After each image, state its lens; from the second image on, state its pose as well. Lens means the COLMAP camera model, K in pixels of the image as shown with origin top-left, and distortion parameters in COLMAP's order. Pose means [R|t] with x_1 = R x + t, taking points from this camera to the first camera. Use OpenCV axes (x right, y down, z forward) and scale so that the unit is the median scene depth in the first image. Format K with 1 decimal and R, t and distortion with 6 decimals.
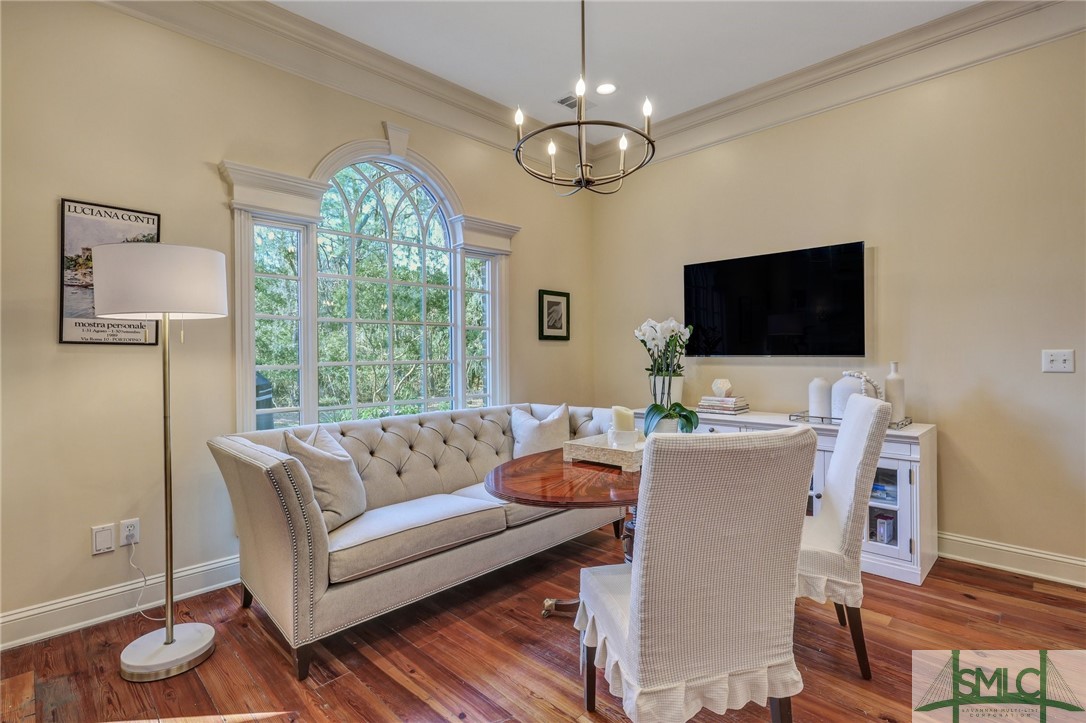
lens RADIAL K [[516.3, 0, 543.2], [0, 516.3, 356.3], [0, 0, 1]] dist [-0.001699, 0.000152]
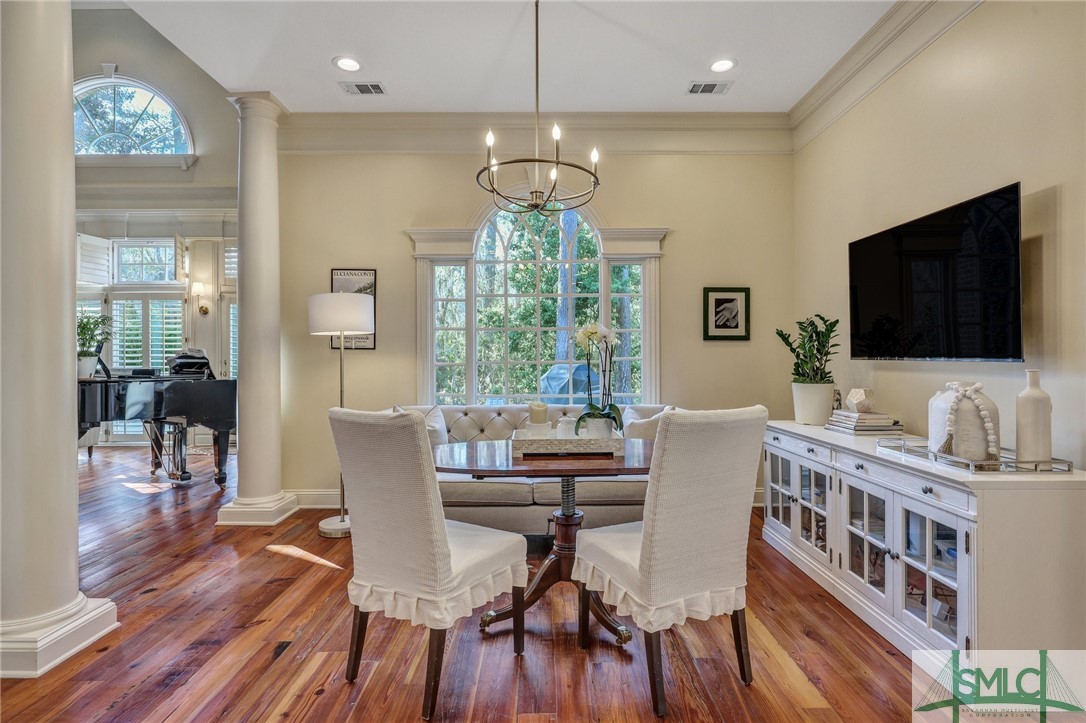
lens RADIAL K [[561.0, 0, 549.7], [0, 561.0, 355.0], [0, 0, 1]] dist [-0.000011, 0.002104]
pose [[0.715070, 0.003121, -0.699046, 0.537612], [-0.005157, 0.999986, -0.000811, -0.003122], [0.699034, 0.004185, 0.715076, 0.068817]]
